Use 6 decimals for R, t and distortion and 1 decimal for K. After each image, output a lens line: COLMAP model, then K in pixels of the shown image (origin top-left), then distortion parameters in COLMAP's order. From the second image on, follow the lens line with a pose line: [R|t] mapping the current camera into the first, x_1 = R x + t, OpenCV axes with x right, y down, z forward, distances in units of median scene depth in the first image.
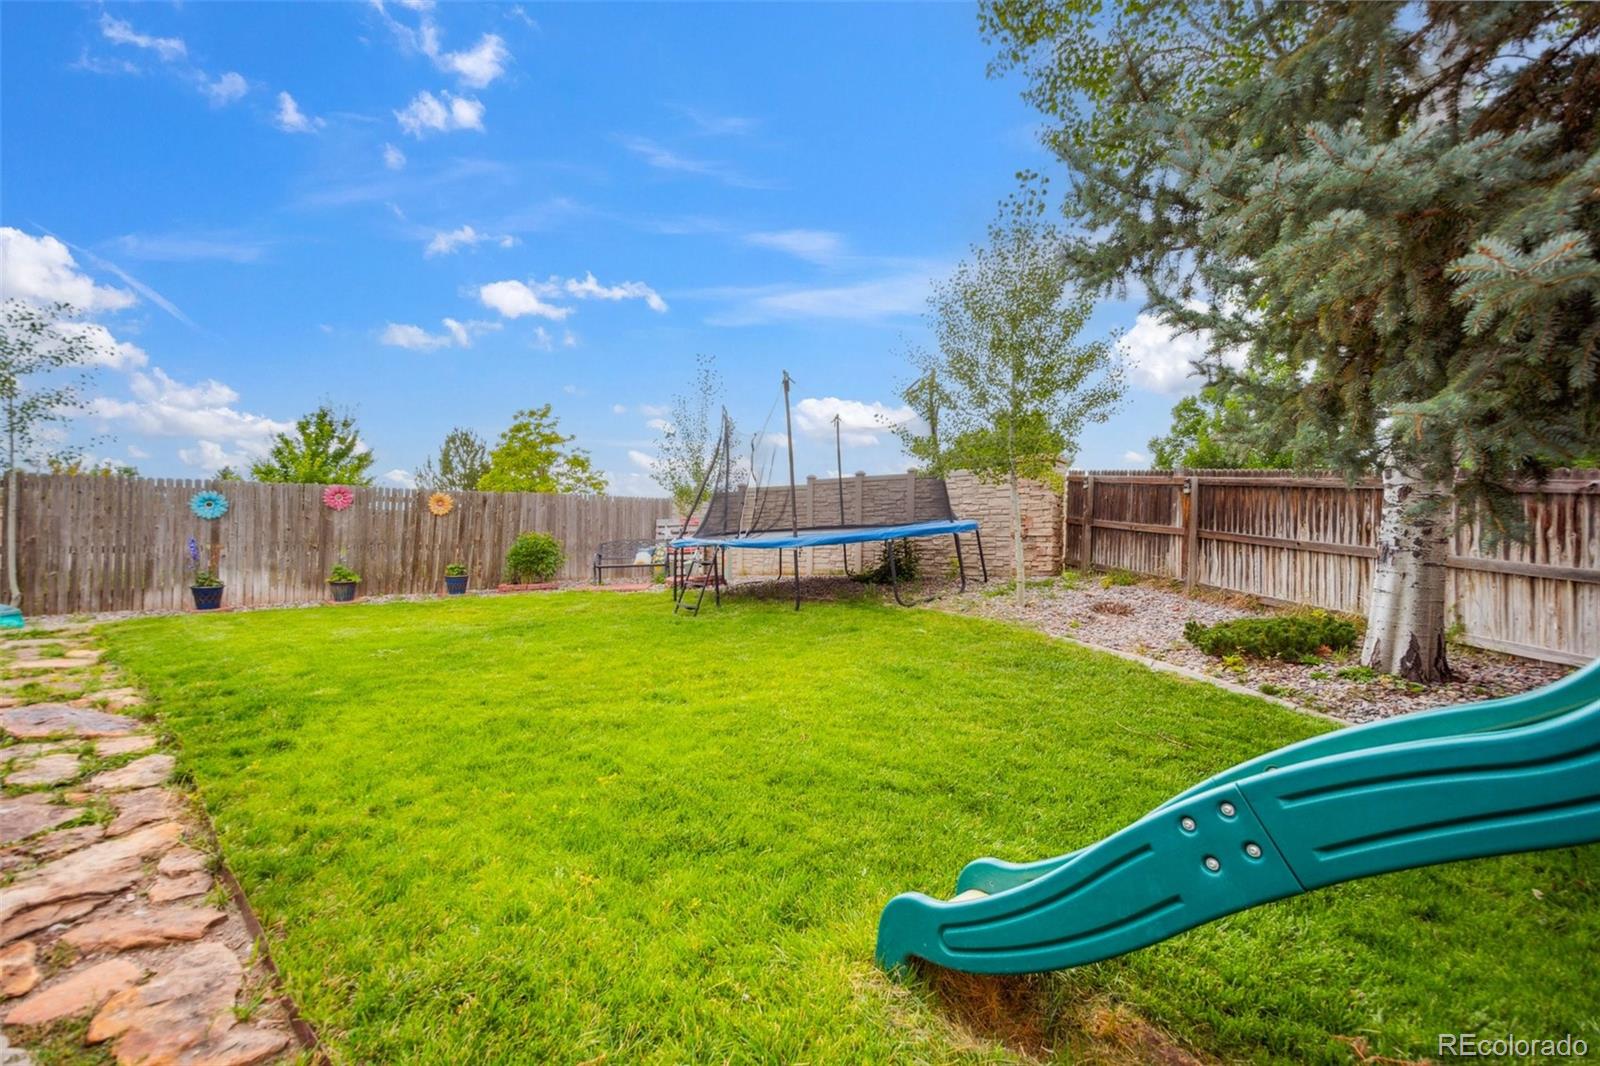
lens RADIAL K [[704.3, 0, 784.4], [0, 704.3, 535.9], [0, 0, 1]] dist [-0.004933, -0.000321]
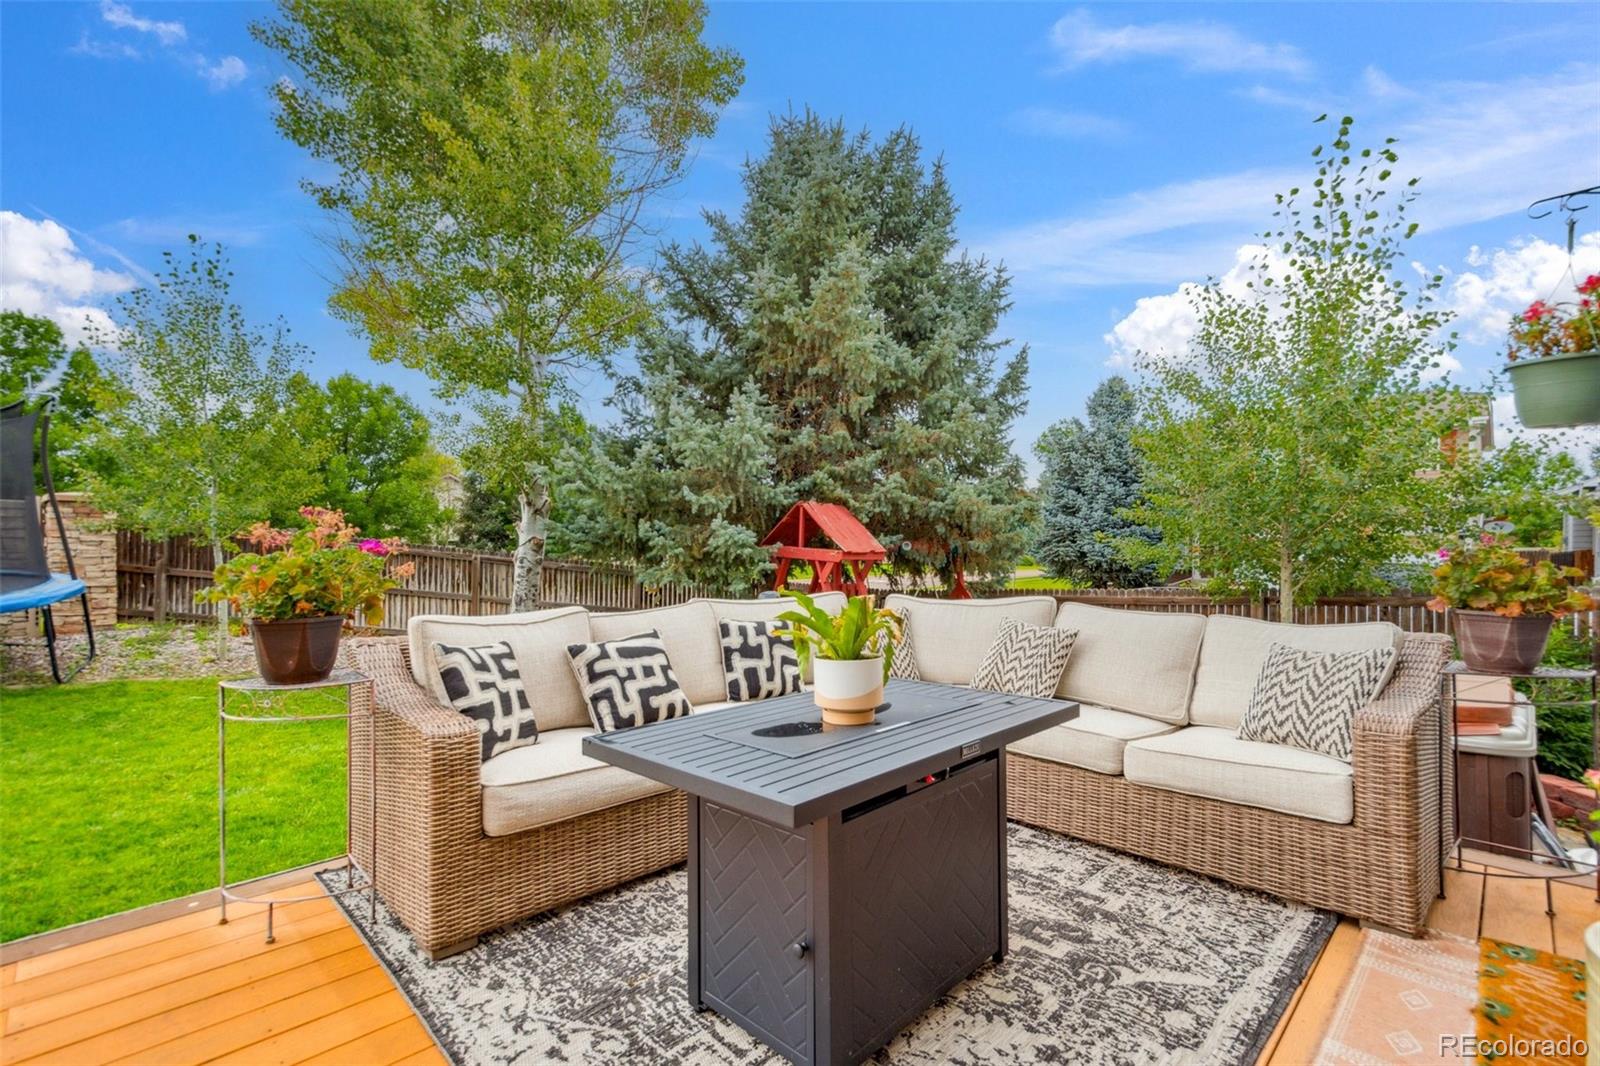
lens RADIAL K [[704.3, 0, 796.0], [0, 704.3, 547.2], [0, 0, 1]] dist [-0.004933, -0.000321]
pose [[0.059051, 0.010933, 0.998195, -0.587358], [-0.011289, 0.999883, -0.010283, -0.061616], [-0.998191, -0.010661, 0.059168, 0.051409]]
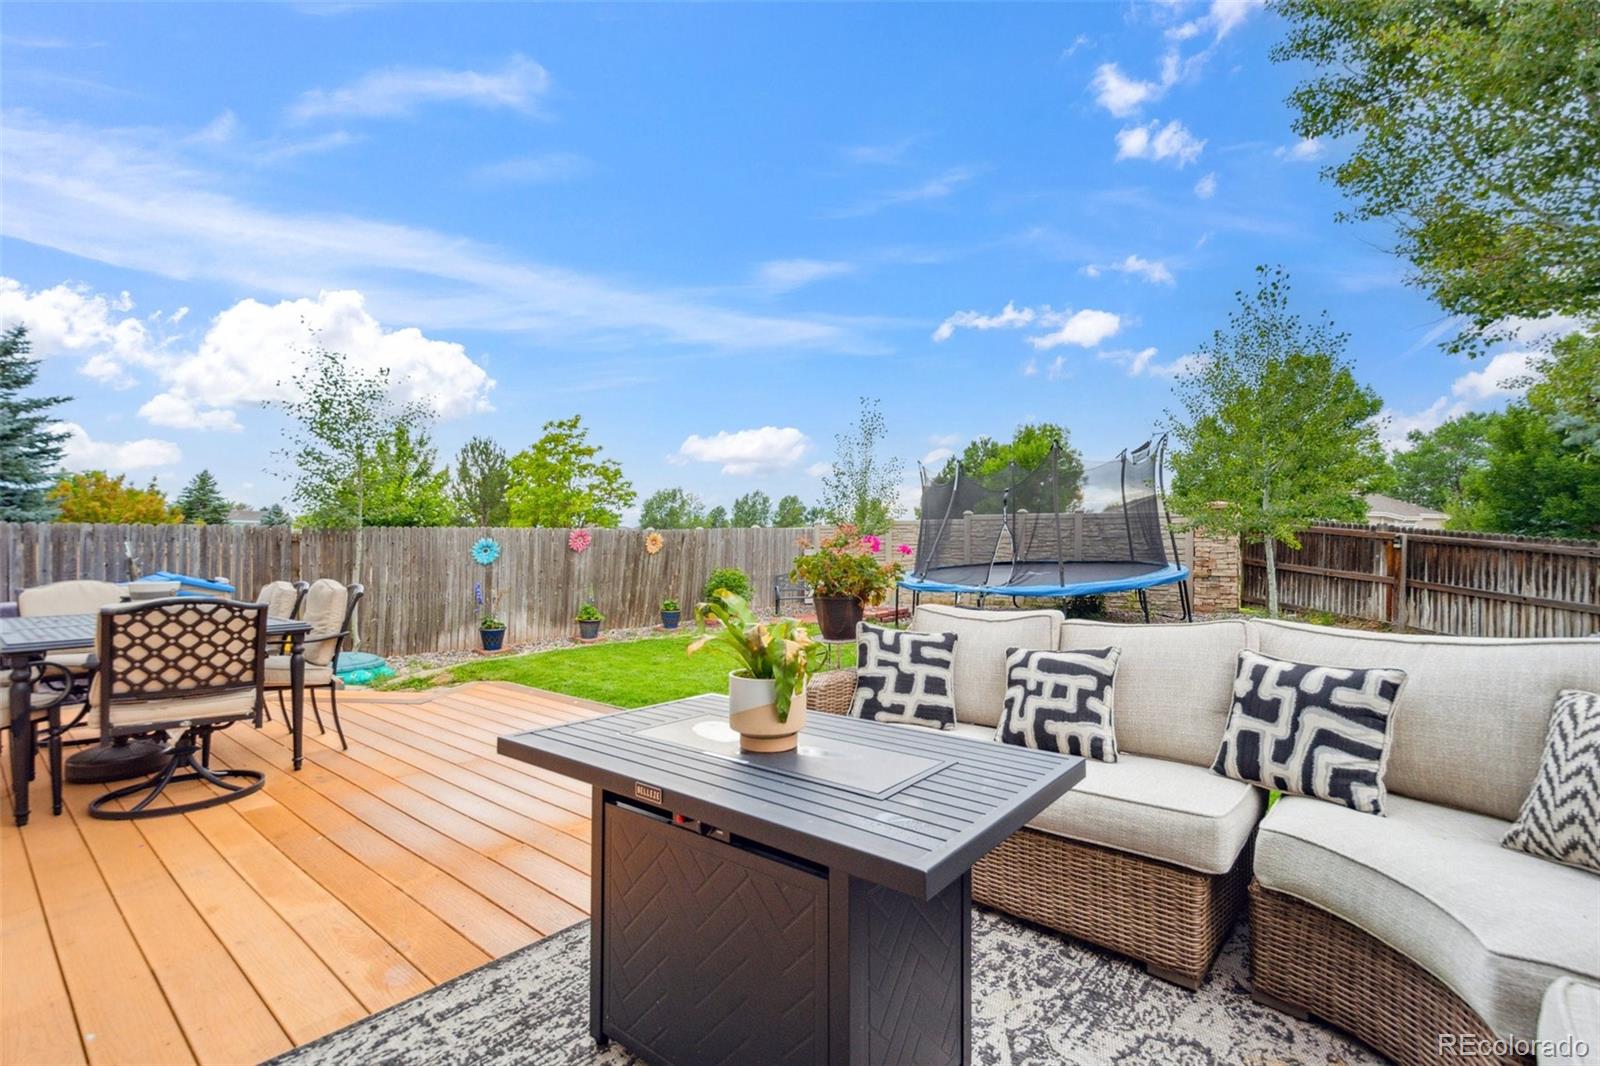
lens RADIAL K [[704.3, 0, 813.0], [0, 704.3, 550.5], [0, 0, 1]] dist [-0.004933, -0.000321]
pose [[0.998860, 0.000184, 0.047746, -0.413529], [-0.000765, 0.999926, 0.012146, -0.065058], [-0.047740, -0.012169, 0.998786, -0.101763]]
